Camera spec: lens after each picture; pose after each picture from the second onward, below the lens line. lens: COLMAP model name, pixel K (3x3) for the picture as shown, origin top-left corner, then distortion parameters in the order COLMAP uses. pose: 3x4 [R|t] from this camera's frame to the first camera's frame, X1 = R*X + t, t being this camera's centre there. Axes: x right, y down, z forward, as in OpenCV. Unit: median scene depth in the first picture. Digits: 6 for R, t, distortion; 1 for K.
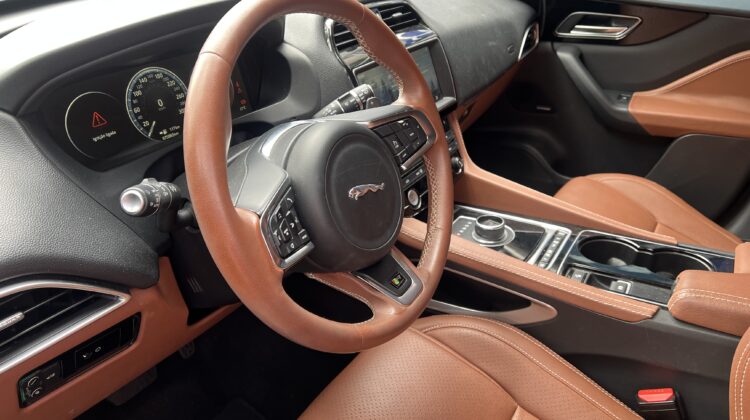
lens RADIAL K [[559.7, 0, 379.2], [0, 559.7, 211.8], [0, 0, 1]] dist [0.063501, -0.070831]
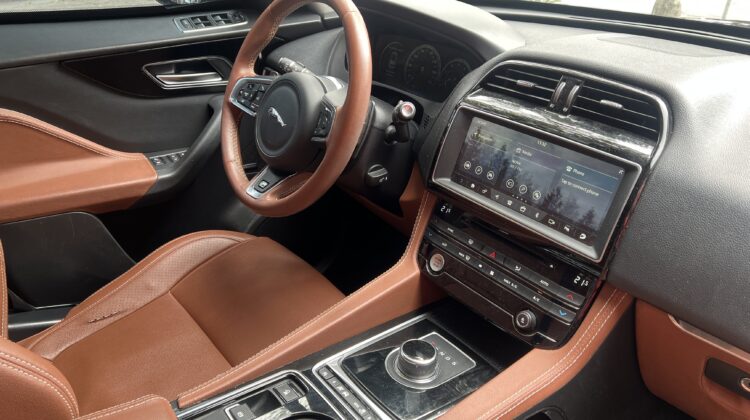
lens RADIAL K [[559.7, 0, 379.2], [0, 559.7, 211.8], [0, 0, 1]] dist [0.063501, -0.070831]
pose [[-0.320798, 0.422936, -0.847475, 0.830304], [-0.487094, 0.693705, 0.530578, -0.522564], [0.812298, 0.583008, -0.016529, 0.915712]]
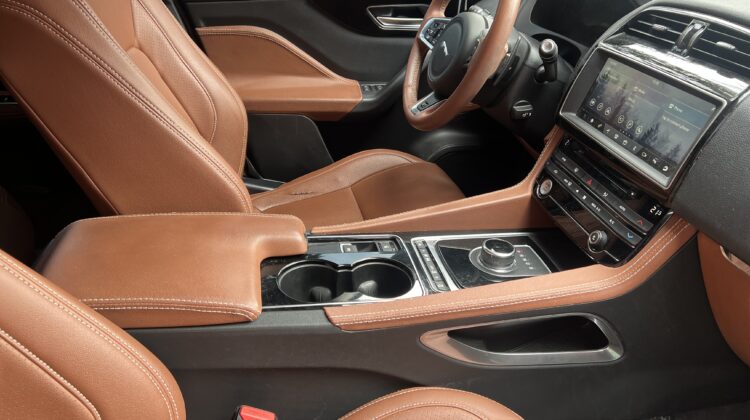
lens RADIAL K [[559.7, 0, 379.2], [0, 559.7, 211.8], [0, 0, 1]] dist [0.063501, -0.070831]
pose [[-0.715425, 0.331833, -0.614862, 0.921516], [-0.351368, 0.589770, 0.727126, -0.636526], [0.603911, 0.736247, -0.305340, 1.187592]]
